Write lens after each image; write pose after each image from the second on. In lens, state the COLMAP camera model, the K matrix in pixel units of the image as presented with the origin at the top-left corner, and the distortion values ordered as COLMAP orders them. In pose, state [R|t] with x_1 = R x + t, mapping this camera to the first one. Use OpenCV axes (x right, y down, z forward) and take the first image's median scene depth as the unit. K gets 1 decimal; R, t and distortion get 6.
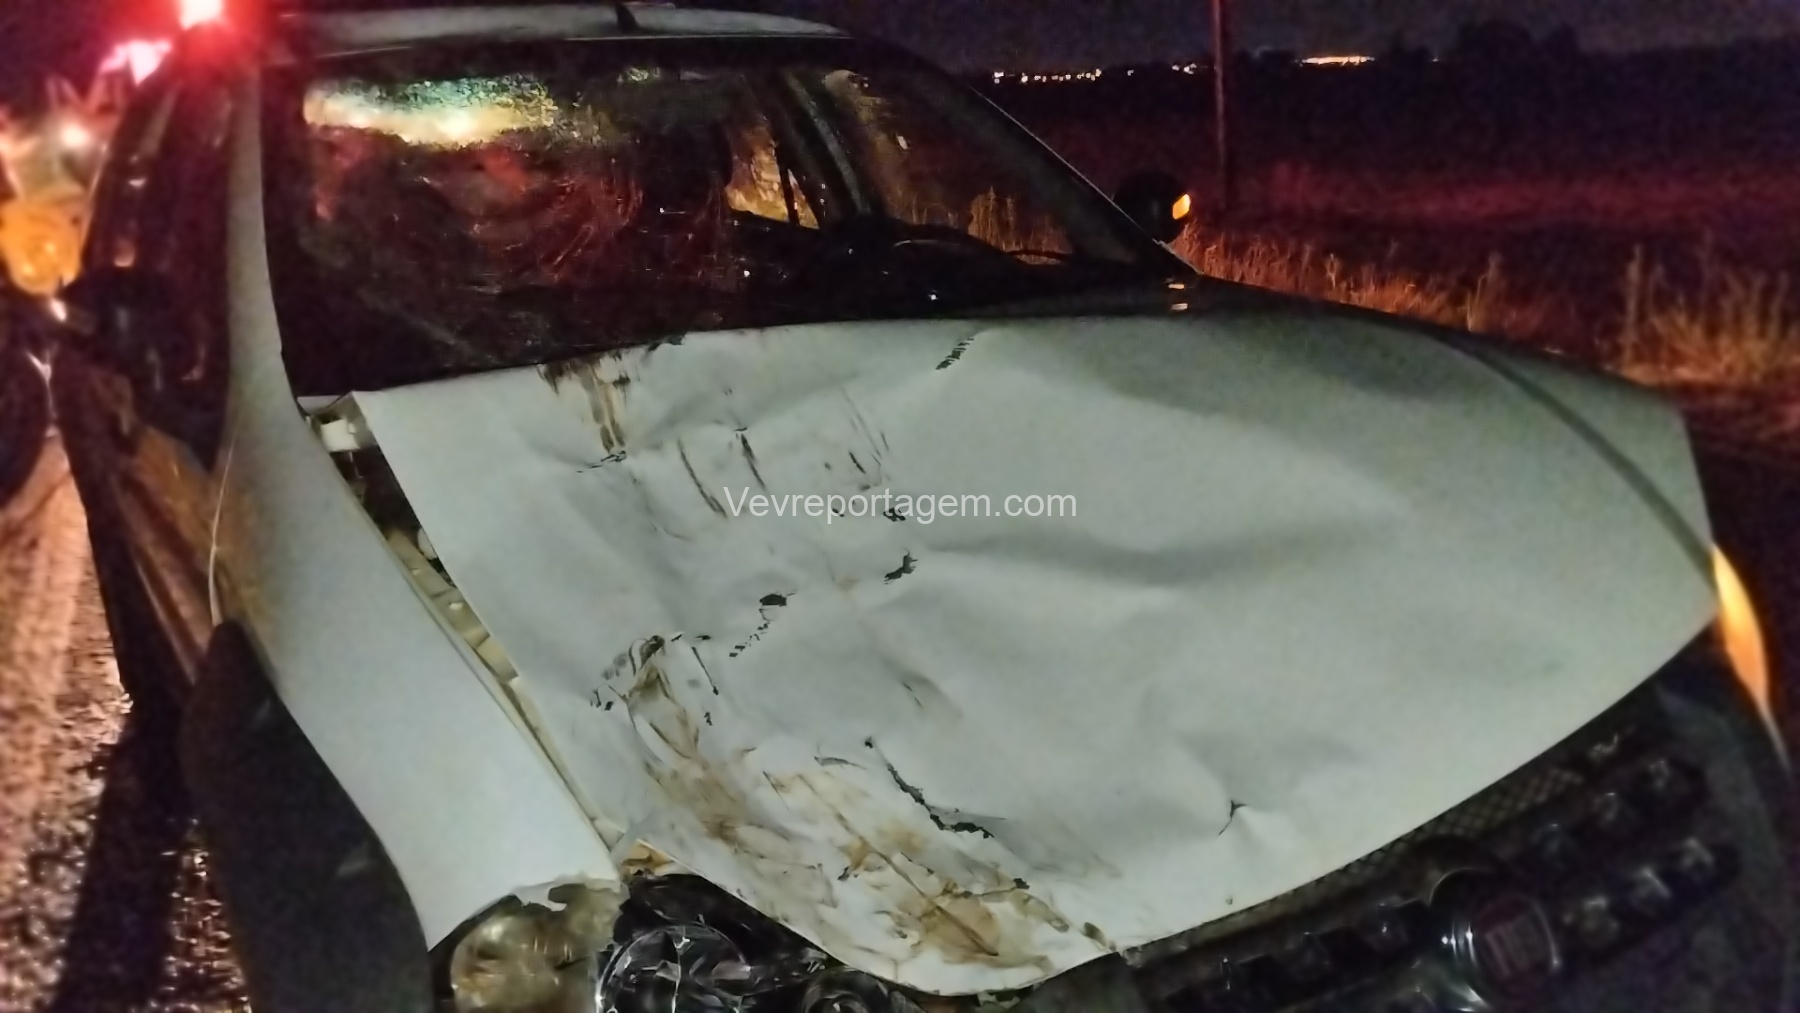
lens RADIAL K [[1479.3, 0, 891.9], [0, 1479.3, 499.5], [0, 0, 1]] dist [0.077121, -0.144400]
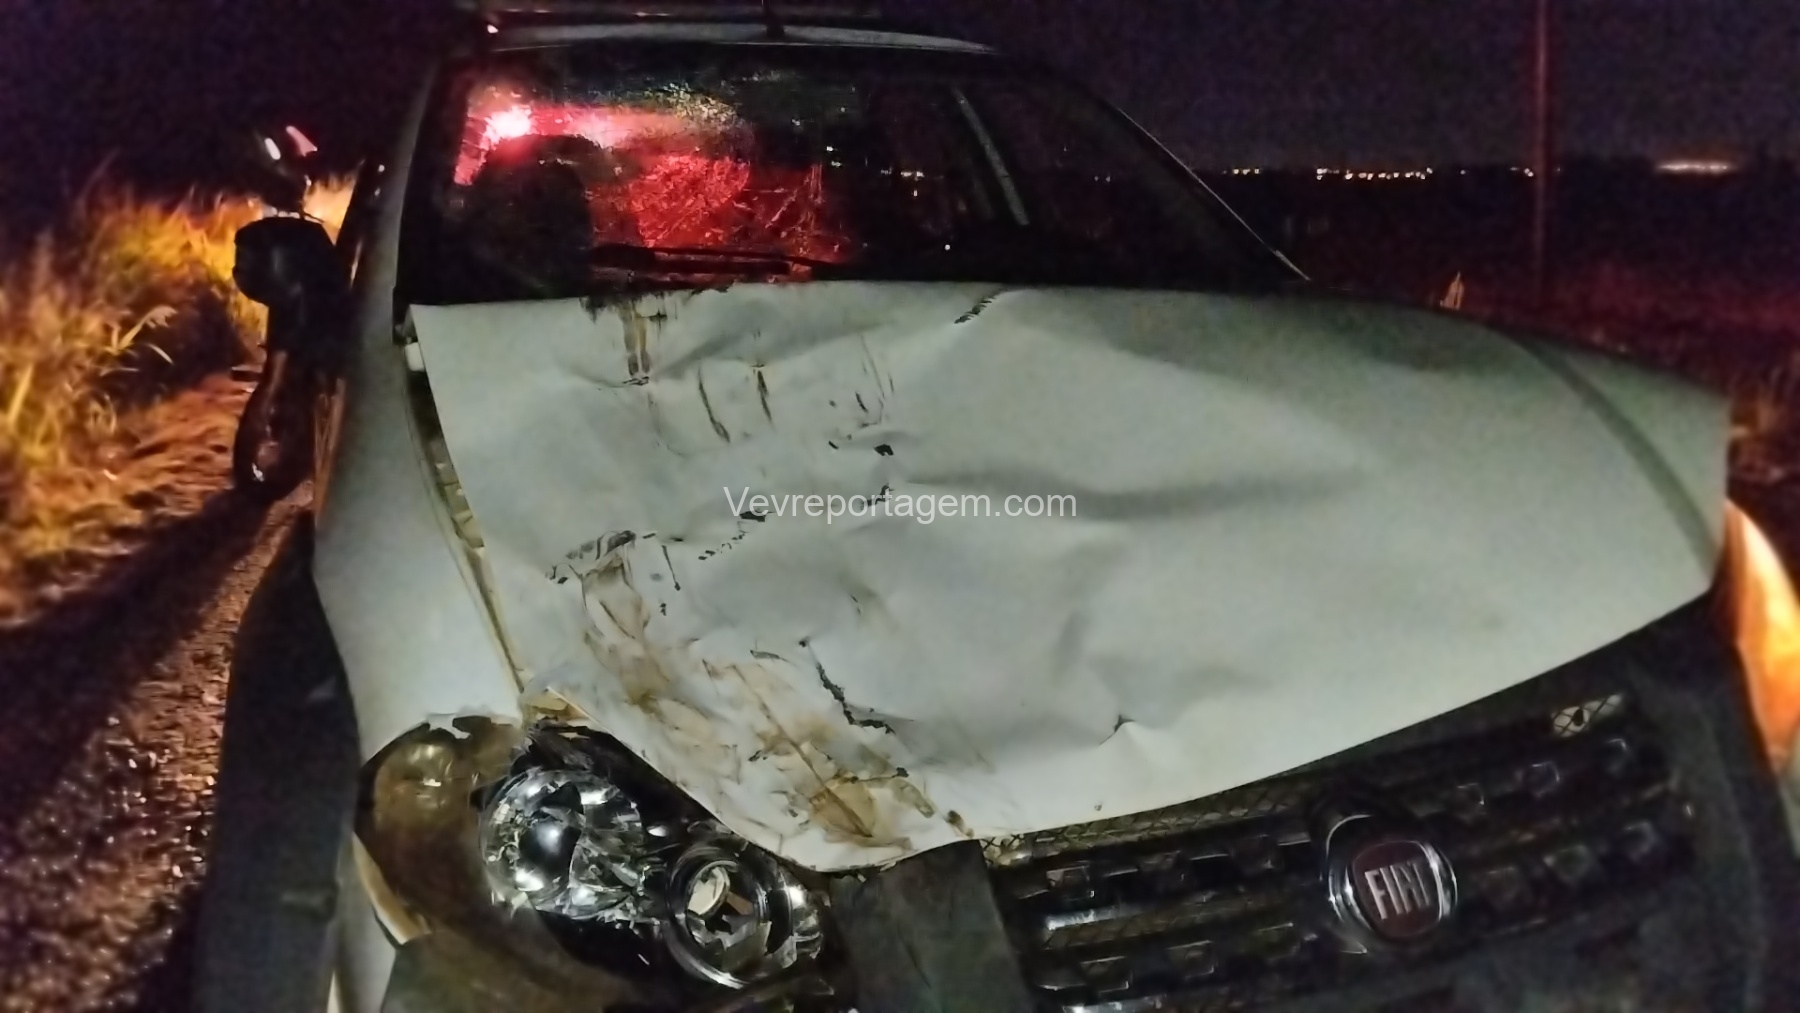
lens RADIAL K [[1479.3, 0, 907.2], [0, 1479.3, 500.4], [0, 0, 1]] dist [0.077121, -0.144400]
pose [[0.979755, 0.068867, -0.187984, 0.234633], [-0.079616, 0.995559, -0.050233, 0.105264], [0.183690, 0.064183, 0.980887, -0.020627]]
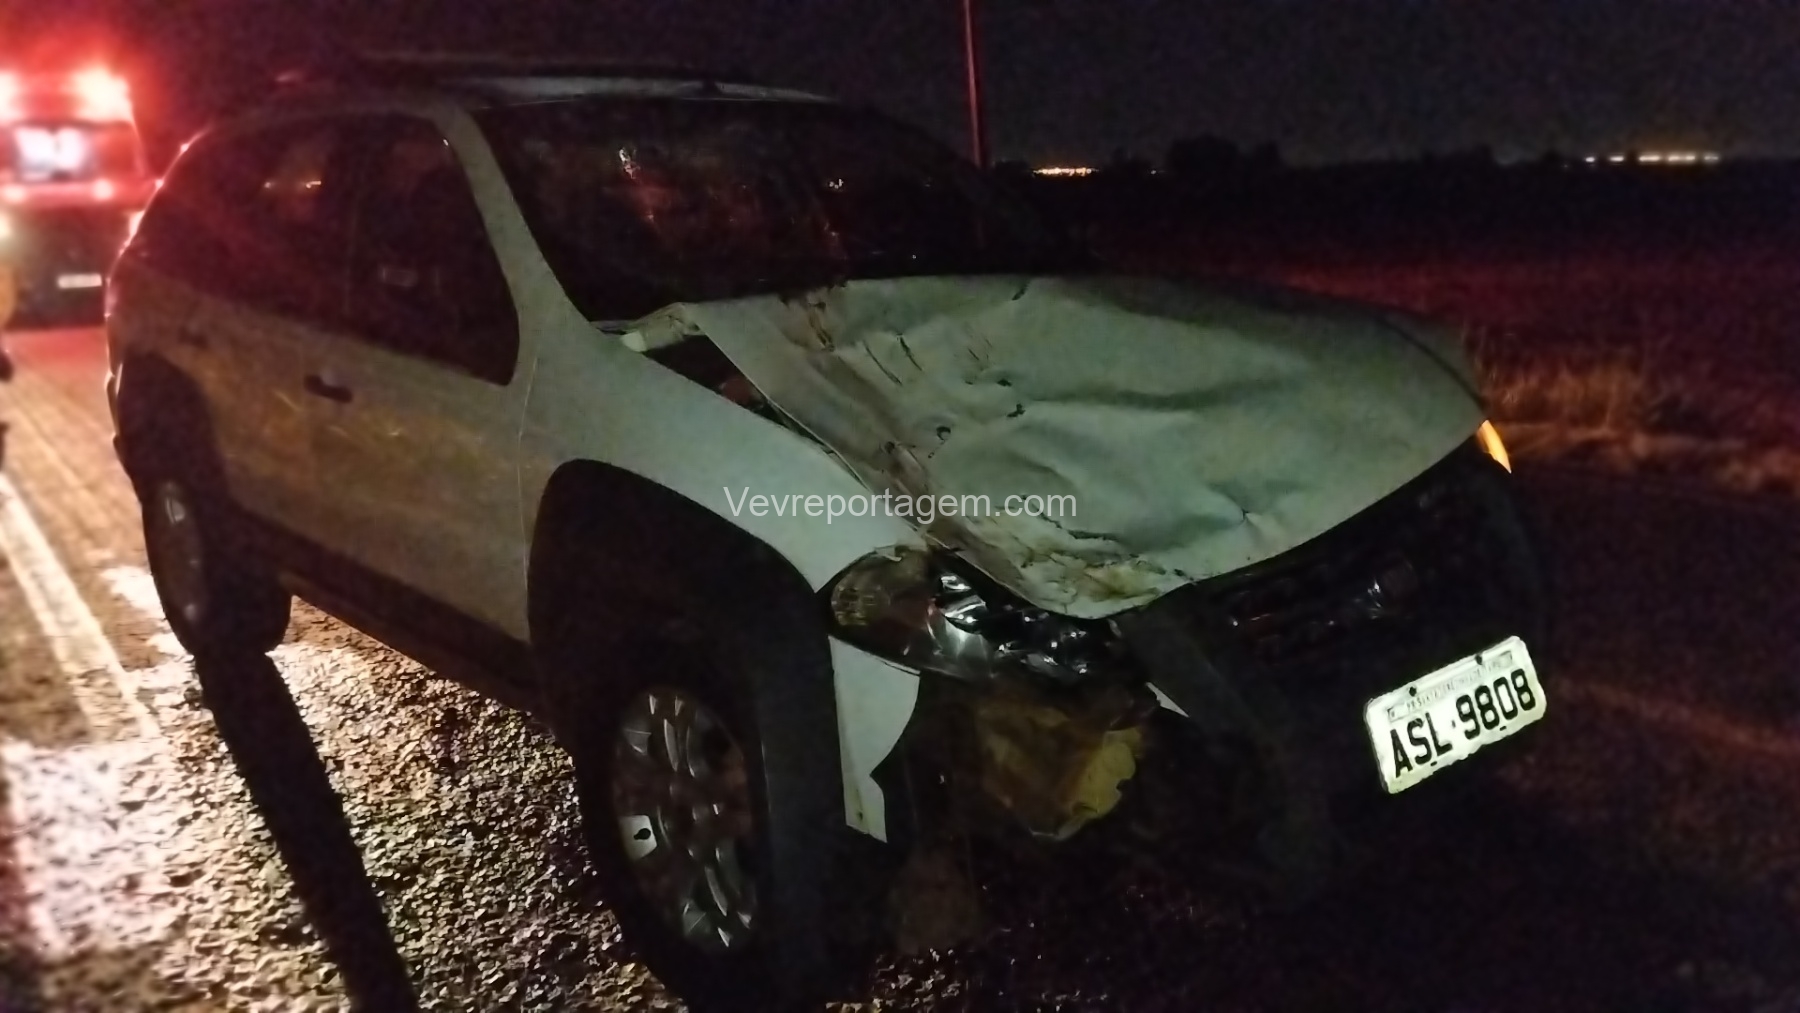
lens RADIAL K [[1479.3, 0, 882.2], [0, 1479.3, 509.3], [0, 0, 1]] dist [0.077121, -0.144400]
pose [[0.986813, -0.024449, 0.160010, -0.421270], [0.034193, 0.997706, -0.058430, 0.256025], [-0.158215, 0.063130, 0.985385, -0.595196]]
